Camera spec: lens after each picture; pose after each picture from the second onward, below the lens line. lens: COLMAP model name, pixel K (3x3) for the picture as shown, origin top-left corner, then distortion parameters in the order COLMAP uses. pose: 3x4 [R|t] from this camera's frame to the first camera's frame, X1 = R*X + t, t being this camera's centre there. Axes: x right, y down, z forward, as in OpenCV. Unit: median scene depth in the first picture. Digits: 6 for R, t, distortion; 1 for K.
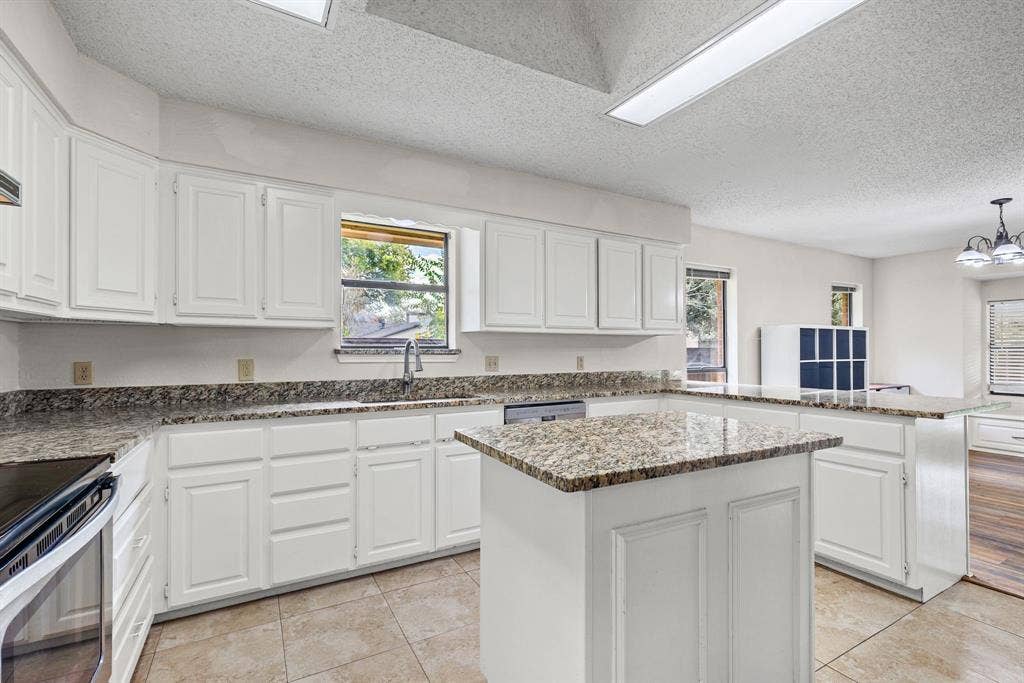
lens RADIAL K [[463.1, 0, 518.4], [0, 463.1, 344.9], [0, 0, 1]] dist [0.001562, -0.000176]
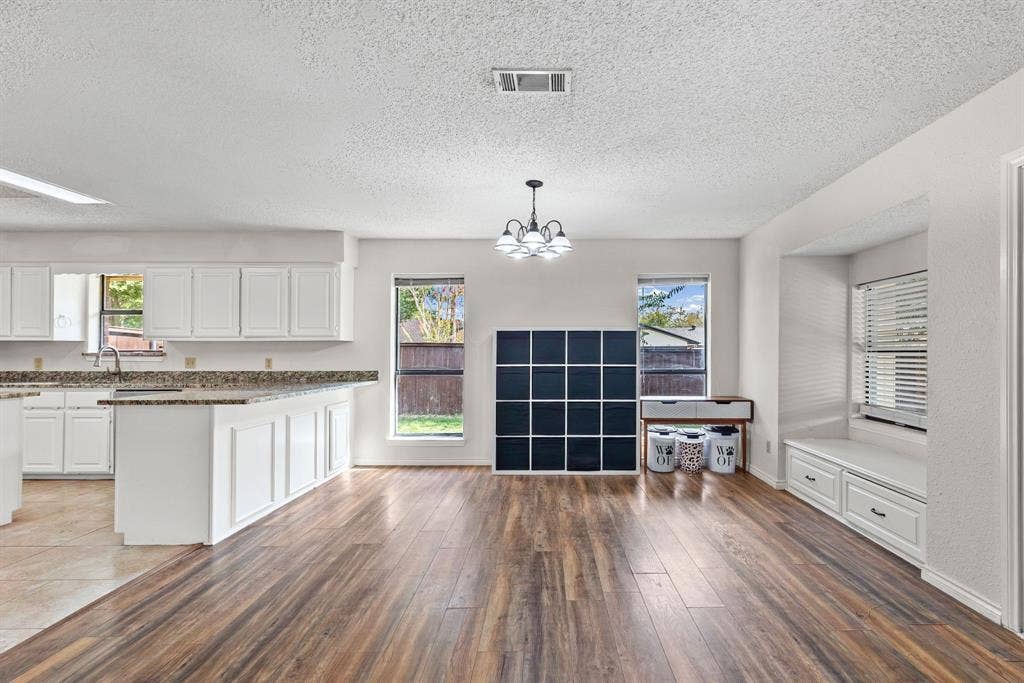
lens RADIAL K [[489.8, 0, 564.5], [0, 489.8, 346.6], [0, 0, 1]] dist [0.001861, 0.001032]
pose [[0.872742, -0.005390, -0.488151, 1.933634], [0.004356, 0.999985, -0.003255, 0.000191], [0.488162, 0.000715, 0.872753, 0.278785]]
